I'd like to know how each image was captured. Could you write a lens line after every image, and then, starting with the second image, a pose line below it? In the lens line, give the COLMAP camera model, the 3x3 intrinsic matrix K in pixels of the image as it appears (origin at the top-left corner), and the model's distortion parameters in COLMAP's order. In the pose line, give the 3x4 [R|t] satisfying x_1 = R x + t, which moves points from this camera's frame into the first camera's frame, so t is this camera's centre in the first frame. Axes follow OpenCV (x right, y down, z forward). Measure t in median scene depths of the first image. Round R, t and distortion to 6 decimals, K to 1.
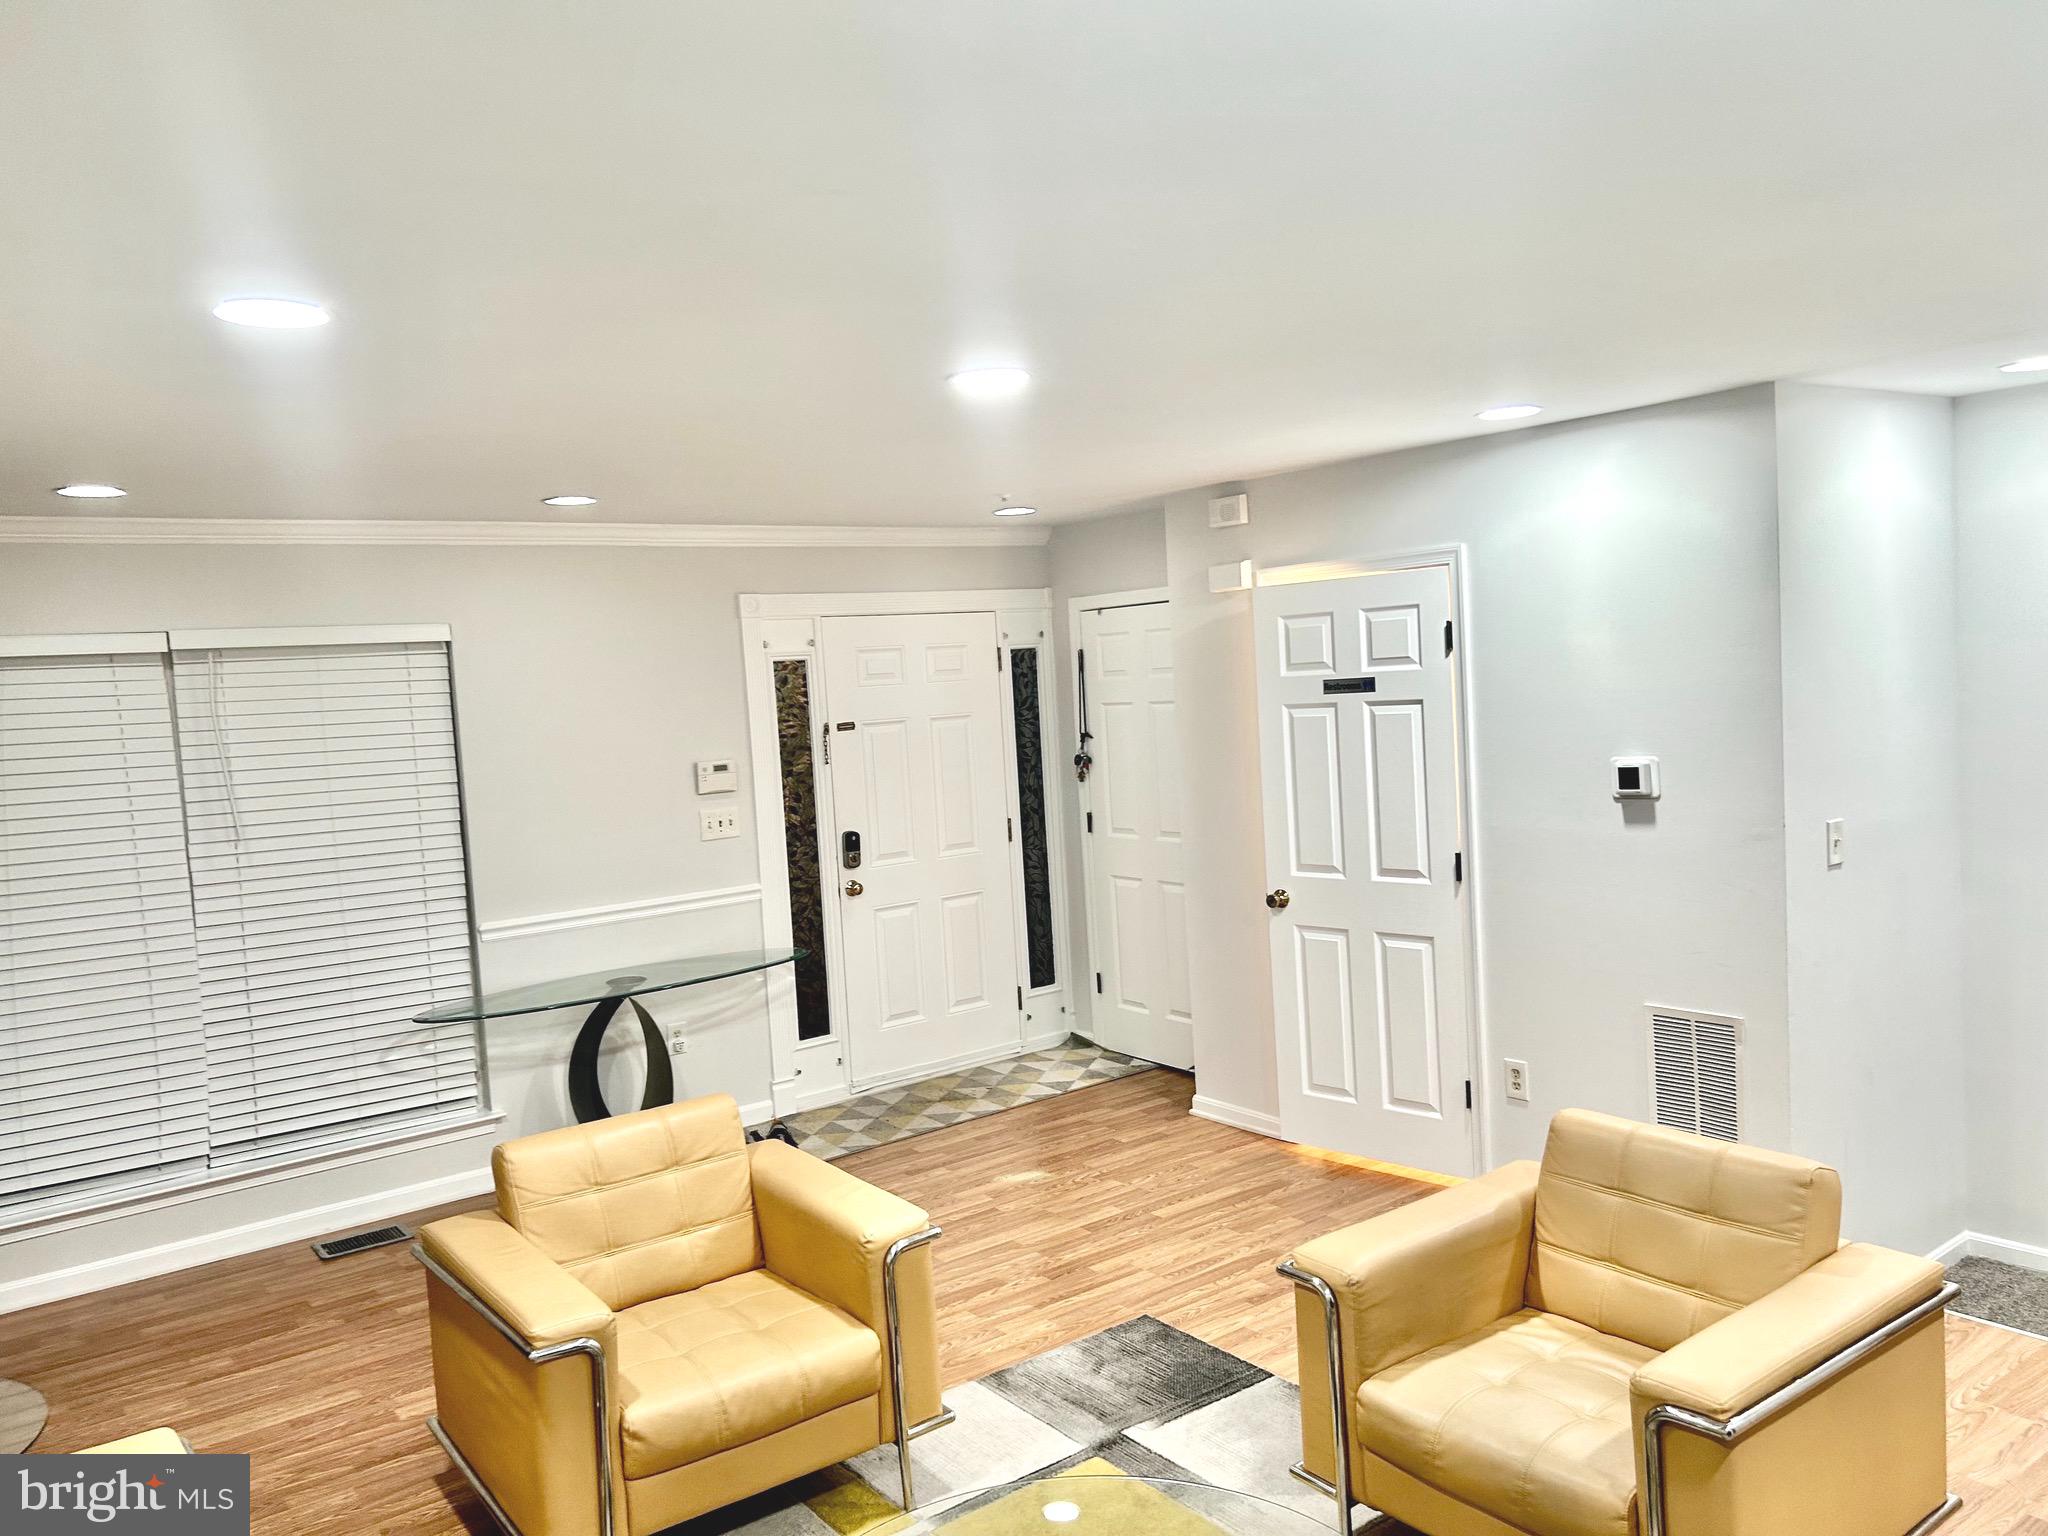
lens RADIAL K [[1524.5, 0, 1027.3], [0, 1524.5, 770.9], [0, 0, 1]] dist [0.143982, -0.268747]
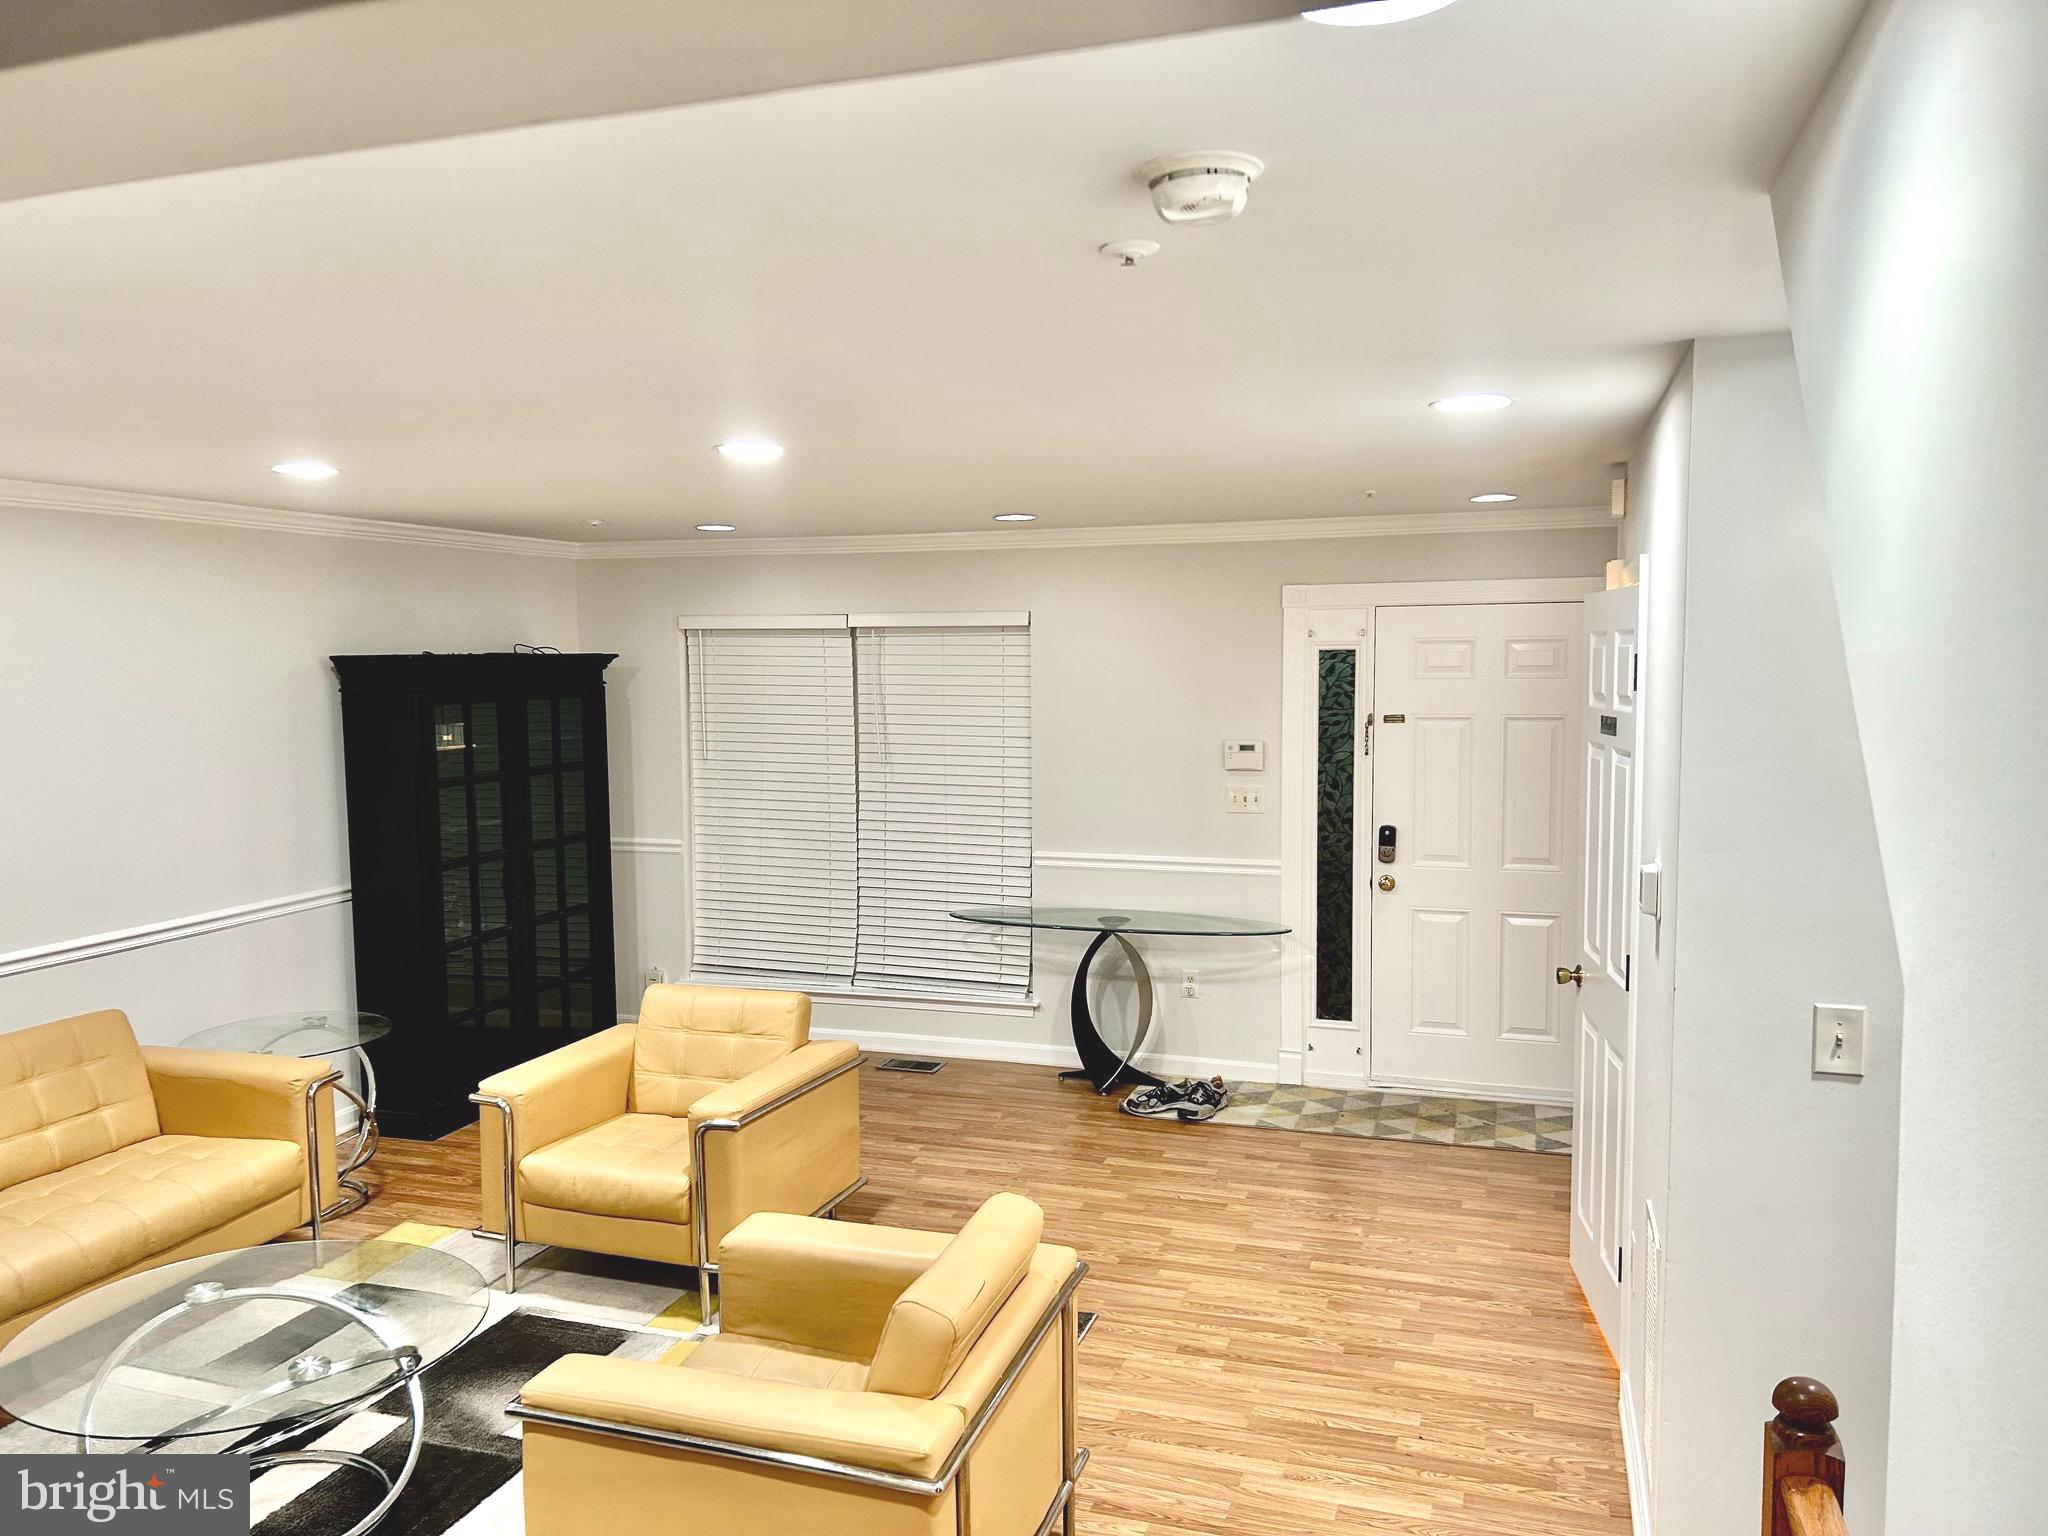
lens RADIAL K [[1546.5, 0, 1024.0], [0, 1546.5, 768.0], [0, 0, 1]] dist [0.059454, -0.067403]
pose [[0.566615, 0.114150, -0.816038, 0.594316], [-0.080234, 0.993295, 0.083235, -0.065042], [0.820067, 0.018312, 0.571974, 0.248214]]
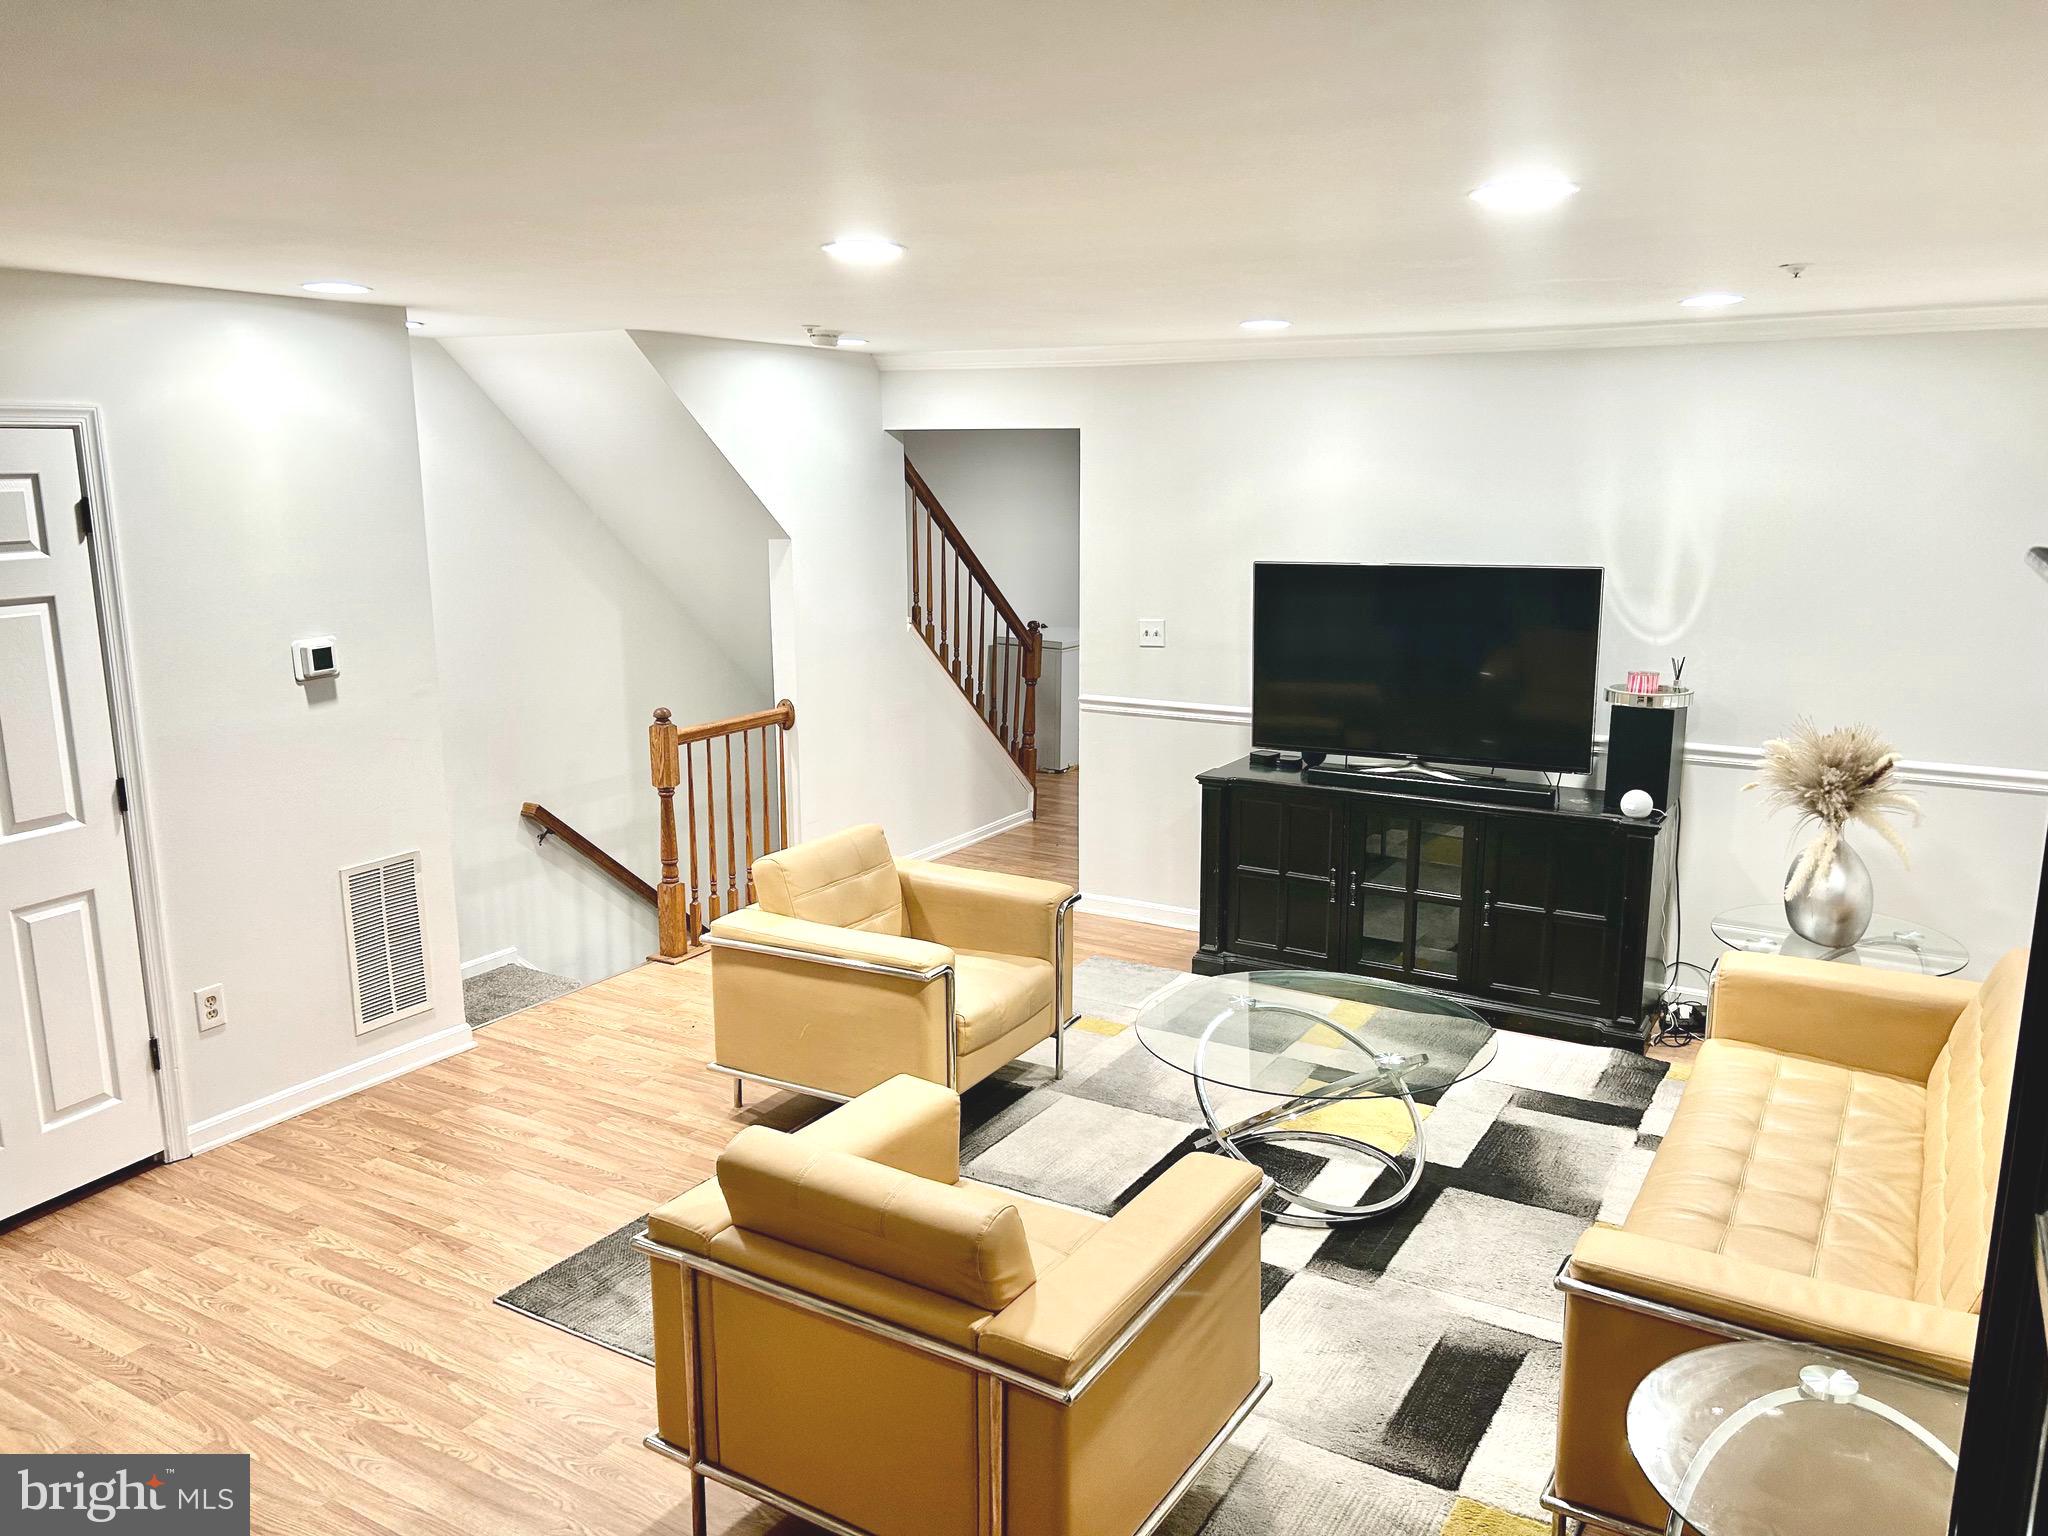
lens RADIAL K [[1546.5, 0, 1024.0], [0, 1546.5, 768.0], [0, 0, 1]] dist [0.059454, -0.067403]
pose [[-0.369246, -0.126573, 0.920672, -0.554914], [0.085137, 0.981909, 0.169136, -0.043995], [-0.925424, 0.140836, -0.351790, 0.687357]]
